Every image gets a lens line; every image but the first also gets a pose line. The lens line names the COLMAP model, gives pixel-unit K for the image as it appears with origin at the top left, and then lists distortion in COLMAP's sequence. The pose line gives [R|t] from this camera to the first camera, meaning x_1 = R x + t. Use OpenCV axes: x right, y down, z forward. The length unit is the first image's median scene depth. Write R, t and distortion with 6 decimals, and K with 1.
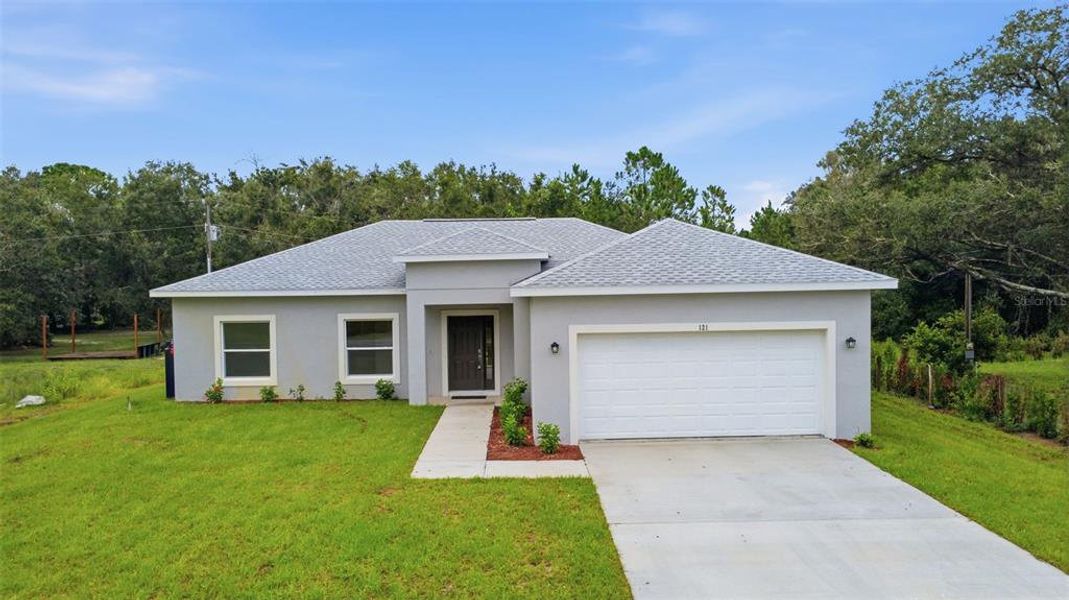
lens RADIAL K [[756.0, 0, 537.0], [0, 756.0, 286.6], [0, 0, 1]] dist [-0.004577, -0.004822]
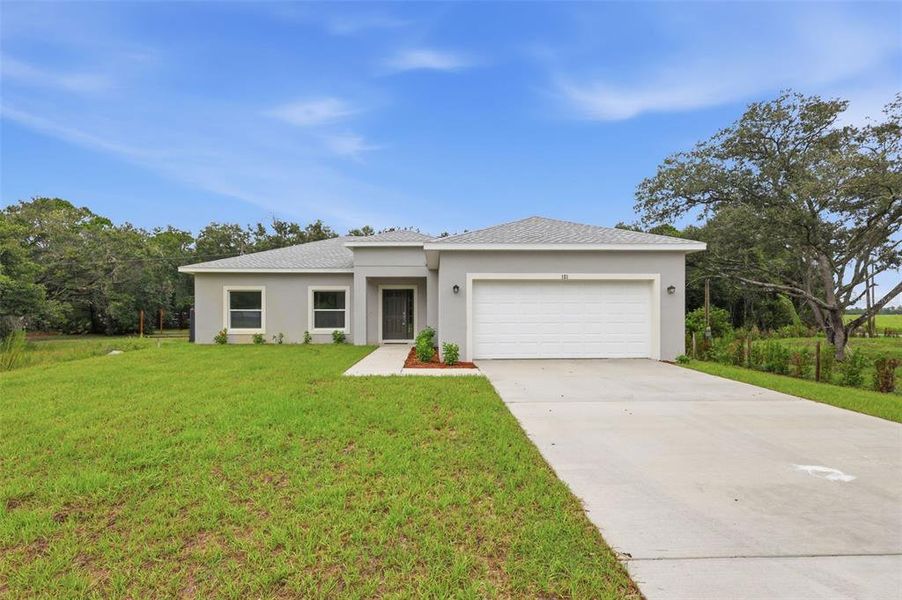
lens RADIAL K [[417.4, 0, 451.0], [0, 417.4, 300.0], [0, 0, 1]] dist [-0.001219, 0.000413]
pose [[0.999703, 0.013298, 0.020414, -0.000203], [-0.012568, 0.999292, -0.035460, 0.093330], [-0.020871, 0.035193, 0.999163, 0.187101]]
